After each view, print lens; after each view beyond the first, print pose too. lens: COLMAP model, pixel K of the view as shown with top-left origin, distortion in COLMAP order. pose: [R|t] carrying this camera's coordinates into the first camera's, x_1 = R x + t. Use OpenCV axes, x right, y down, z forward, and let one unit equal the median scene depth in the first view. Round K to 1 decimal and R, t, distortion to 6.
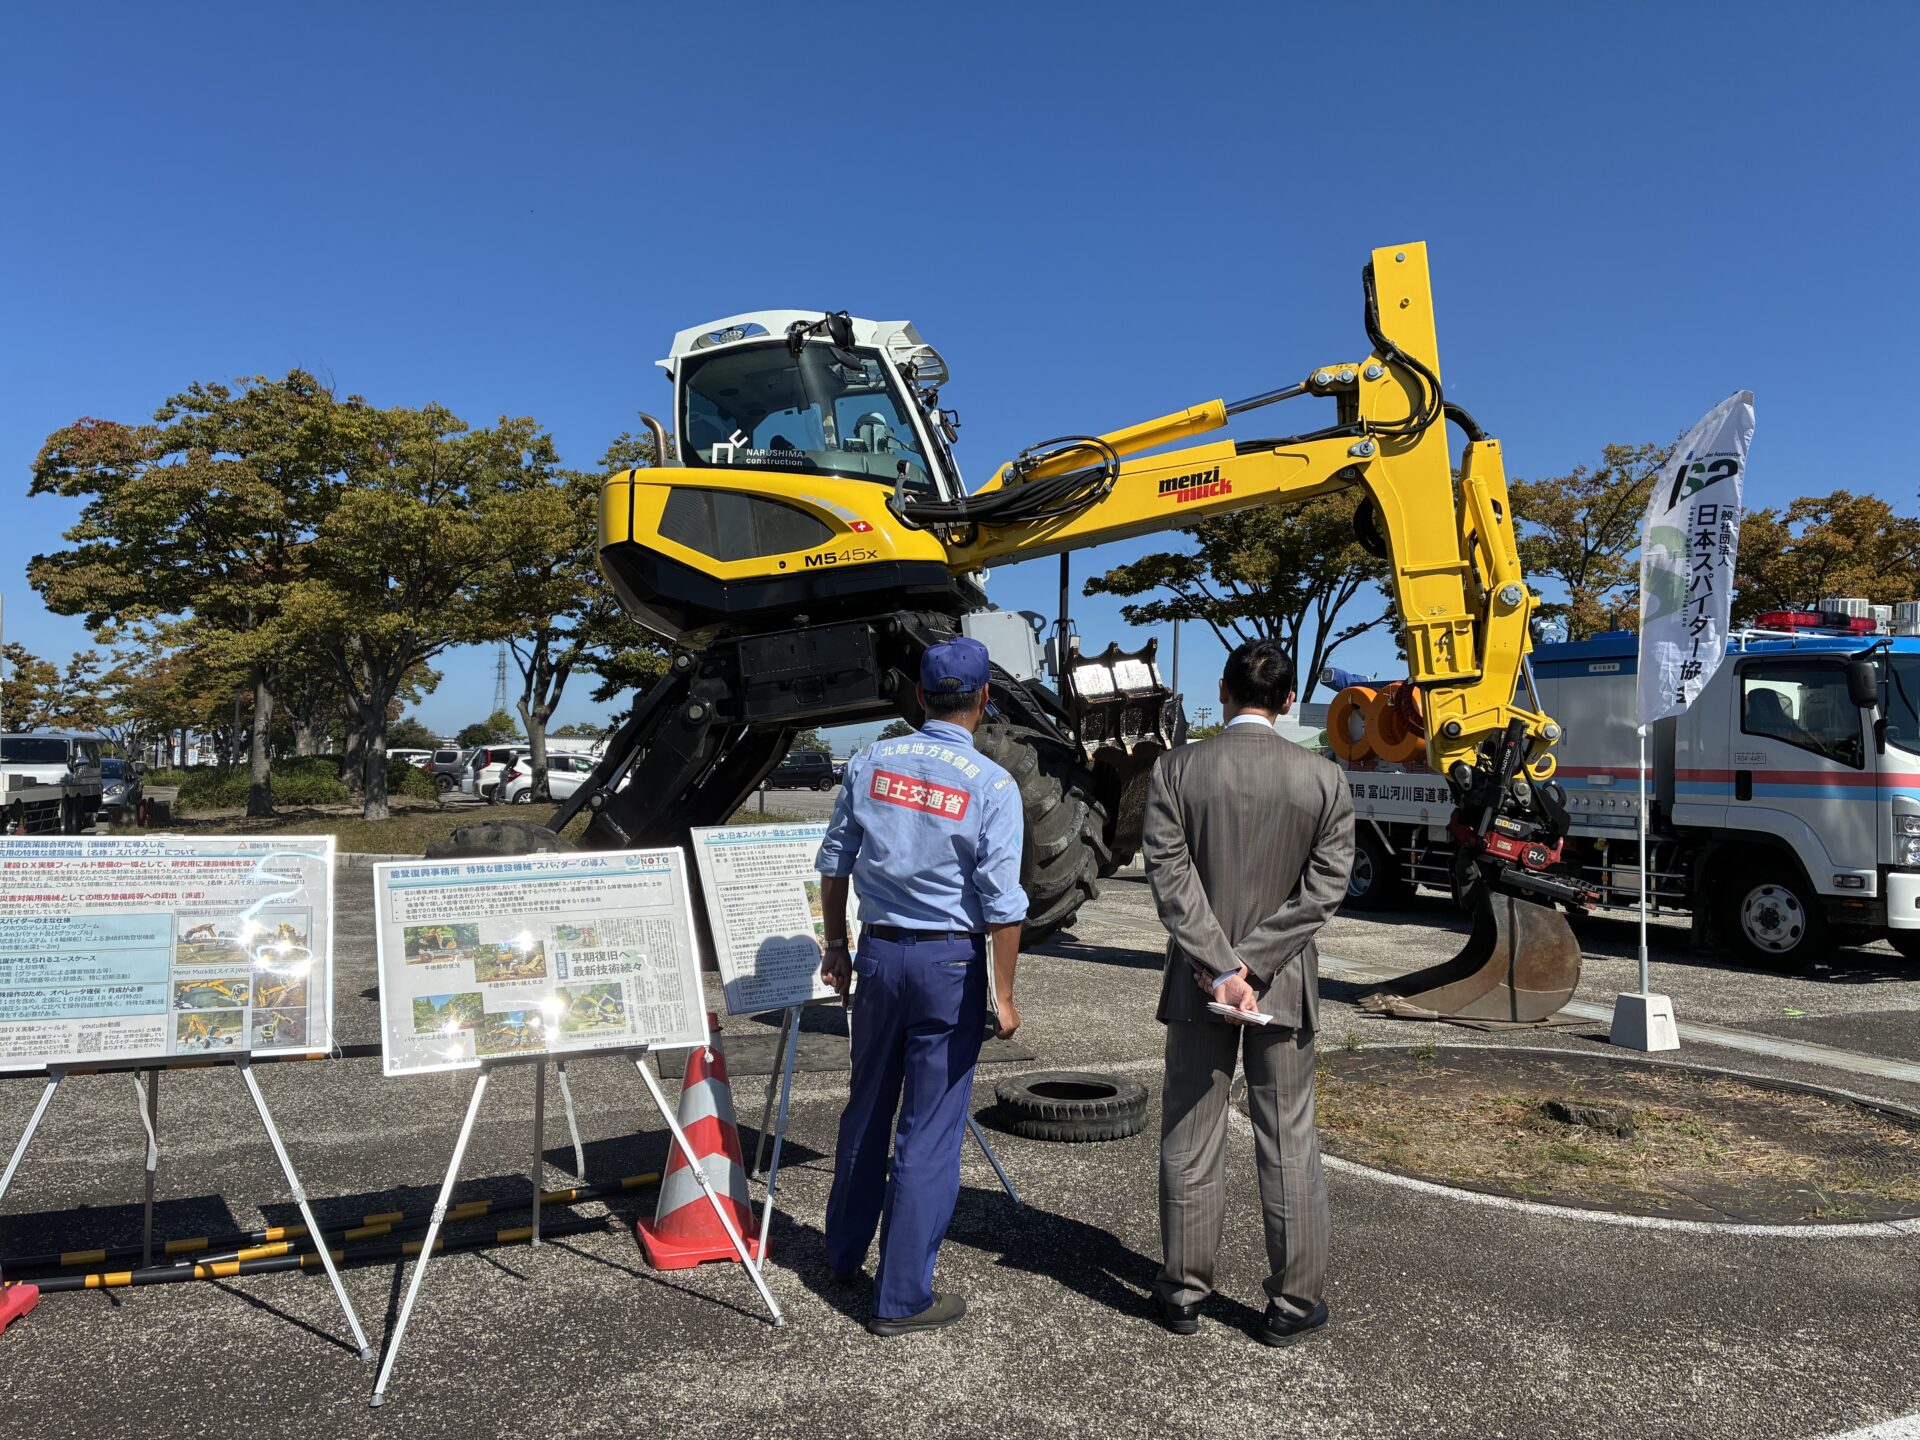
lens RADIAL K [[1478.9, 0, 959.1], [0, 1478.9, 738.5], [0, 0, 1]] dist [0.006198, 0.001280]
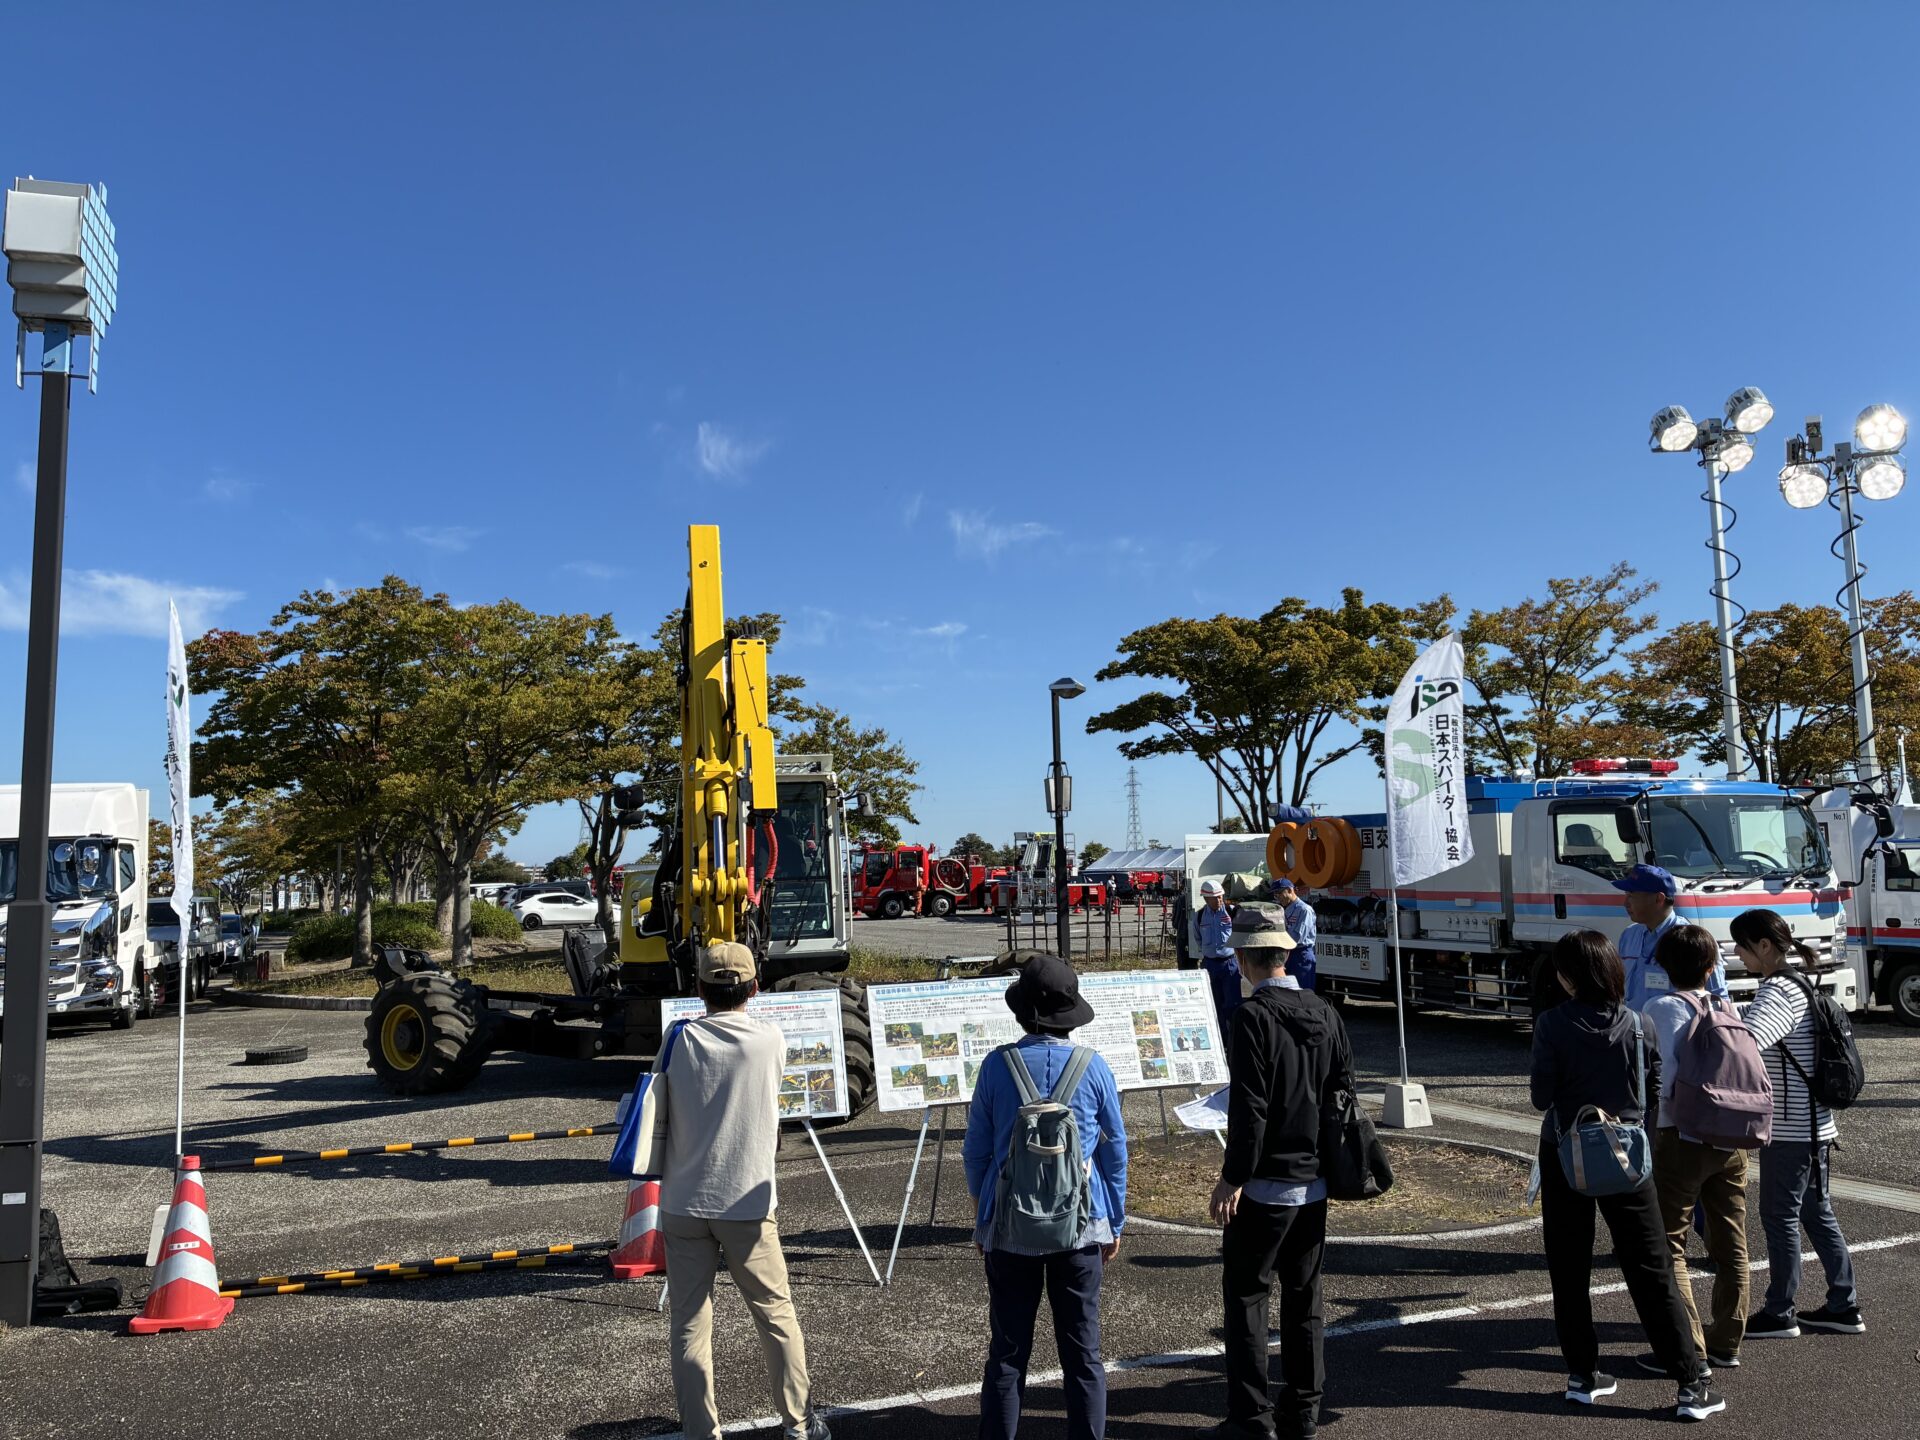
lens RADIAL K [[1486.4, 0, 960.0], [0, 1486.4, 720.0], [0, 0, 1]] dist [0.014611, -0.002371]
pose [[0.997419, -0.047467, -0.053872, 0.052765], [0.042790, 0.995472, -0.084880, -0.017759], [0.057657, 0.082355, 0.994934, -0.119868]]
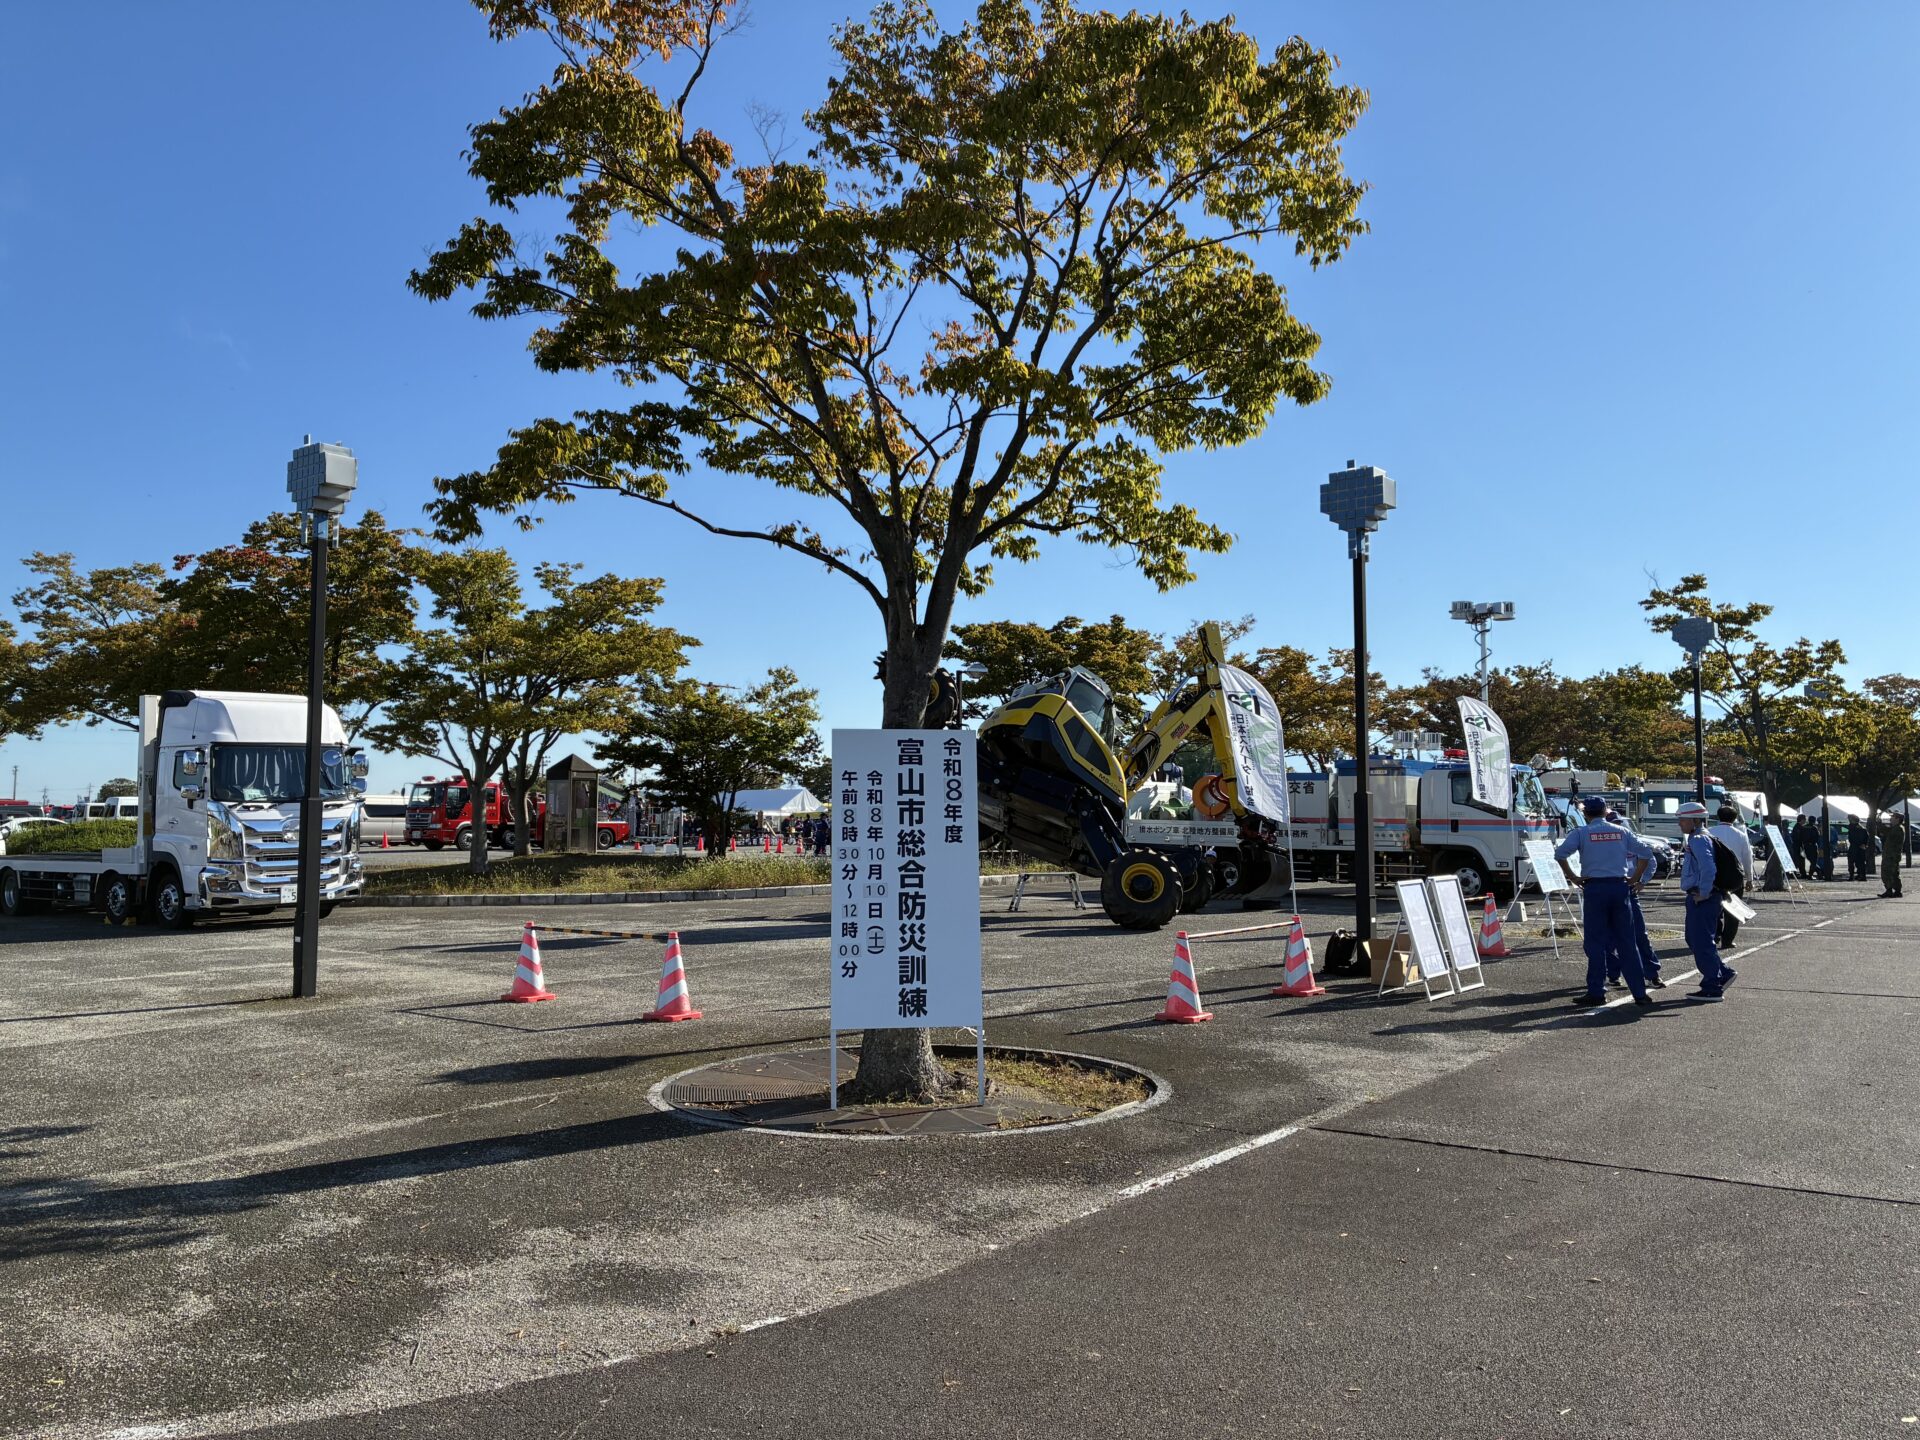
lens RADIAL K [[1478.9, 0, 959.1], [0, 1478.9, 738.5], [0, 0, 1]] dist [0.006198, 0.001280]
pose [[0.875592, 0.007976, 0.482986, -0.602523], [0.004096, 0.999705, -0.023934, -0.025076], [-0.483035, 0.022934, 0.875301, -0.313823]]
